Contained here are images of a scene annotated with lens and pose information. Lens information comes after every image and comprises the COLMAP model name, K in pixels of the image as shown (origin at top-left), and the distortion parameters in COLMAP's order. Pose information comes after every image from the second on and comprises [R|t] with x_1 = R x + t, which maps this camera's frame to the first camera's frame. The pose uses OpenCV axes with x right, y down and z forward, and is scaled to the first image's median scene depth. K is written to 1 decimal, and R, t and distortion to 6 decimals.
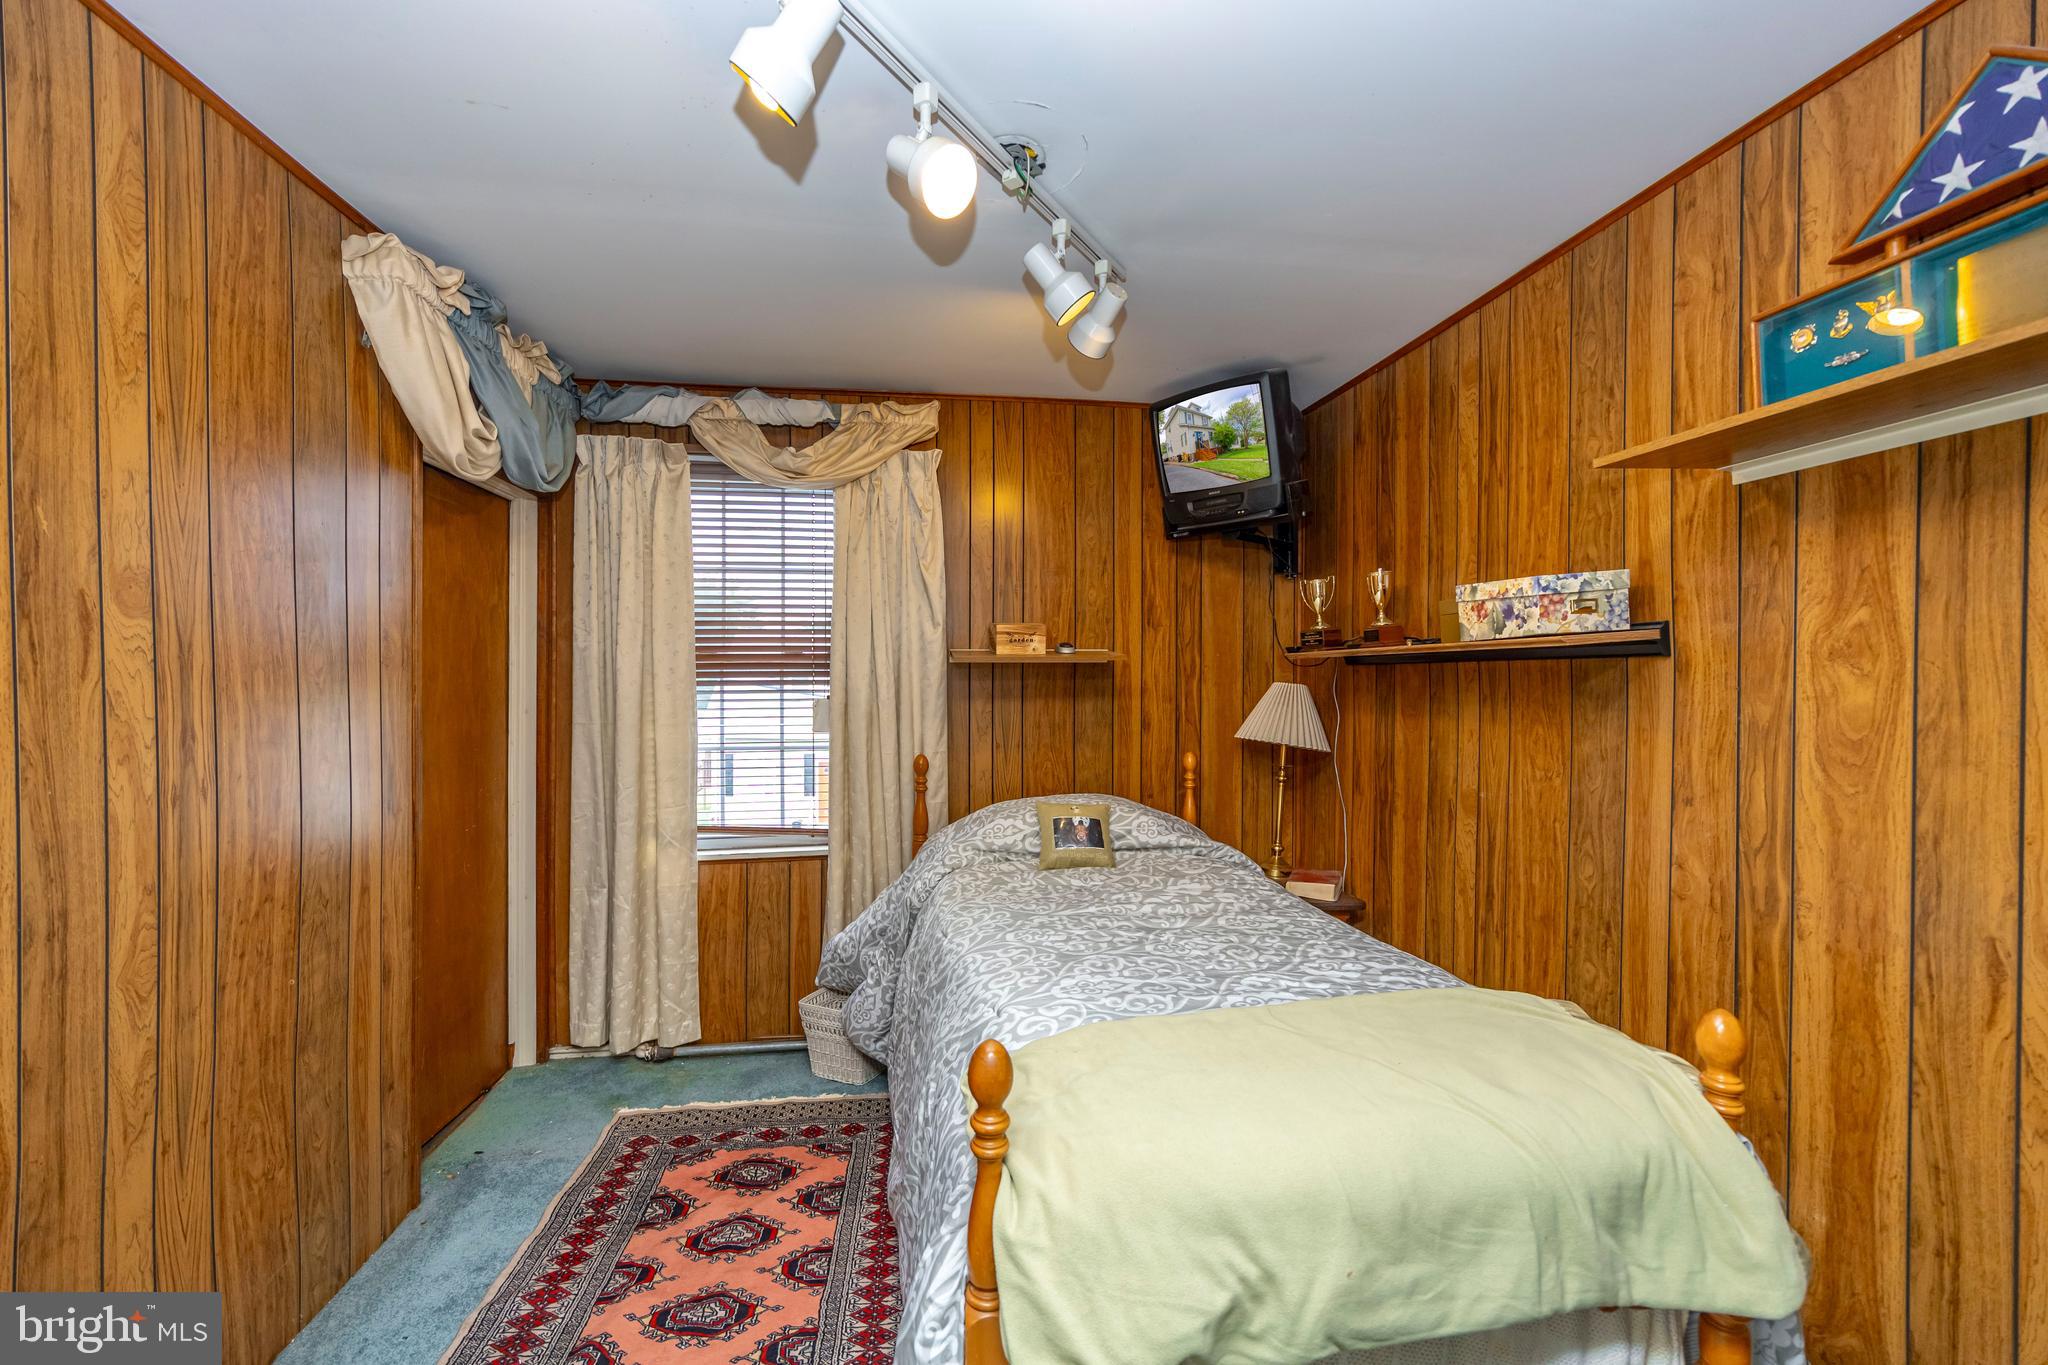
lens RADIAL K [[827.2, 0, 1021.8], [0, 827.2, 685.7], [0, 0, 1]] dist [0.002411, -0.000175]
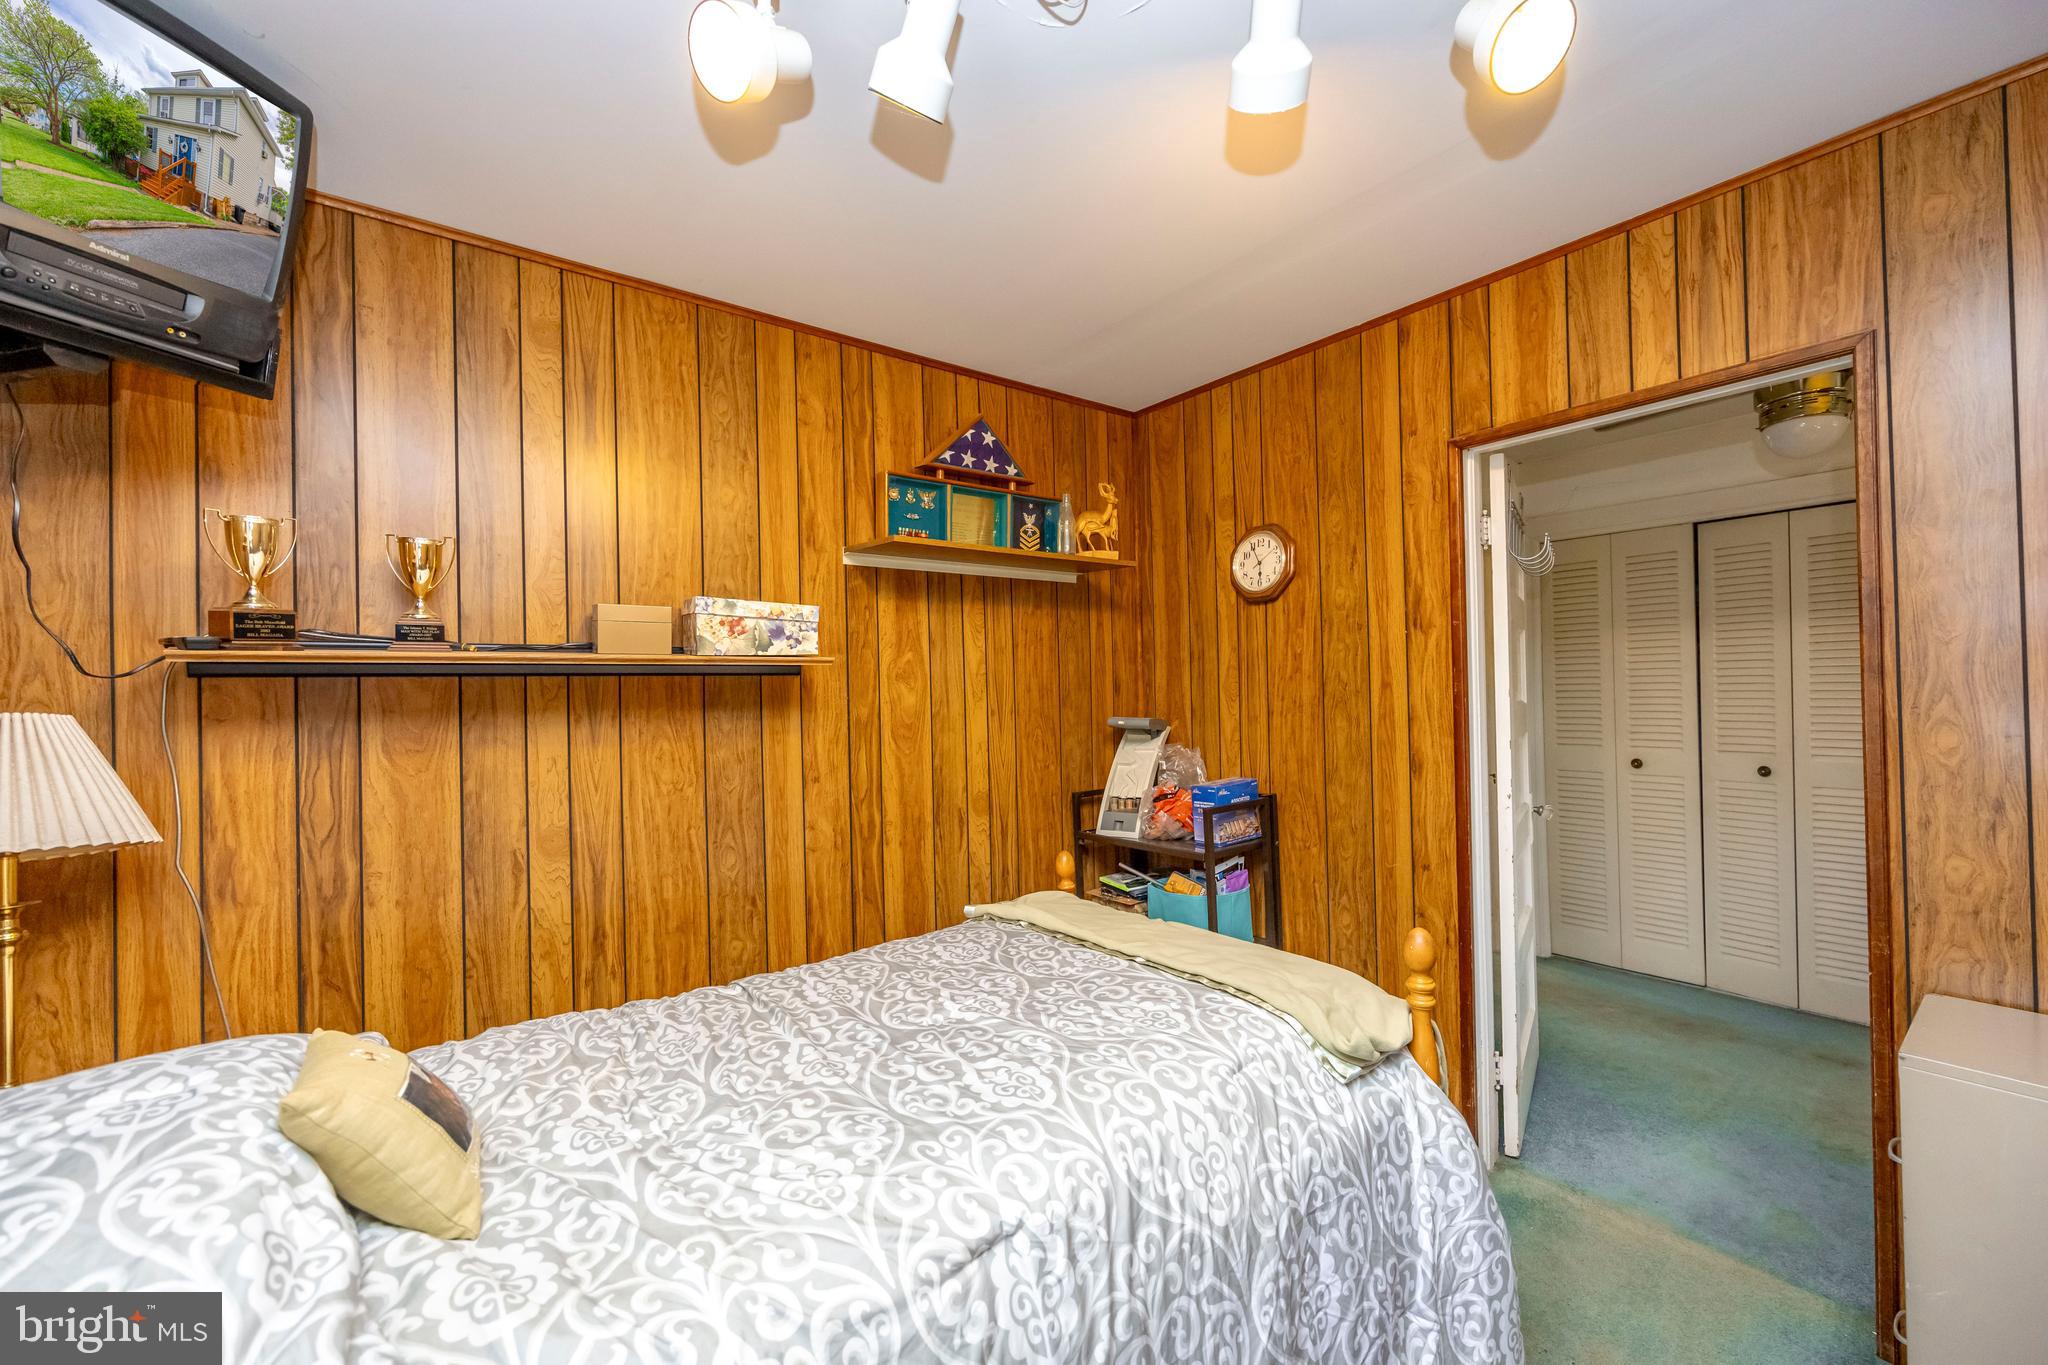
lens RADIAL K [[827.2, 0, 1023.0], [0, 827.2, 683.8], [0, 0, 1]] dist [0.002411, -0.000175]
pose [[-0.483291, 0.015512, 0.875322, -0.583454], [0.025091, 0.999678, -0.003862, -0.007971], [-0.875100, 0.020097, -0.483525, 1.352237]]
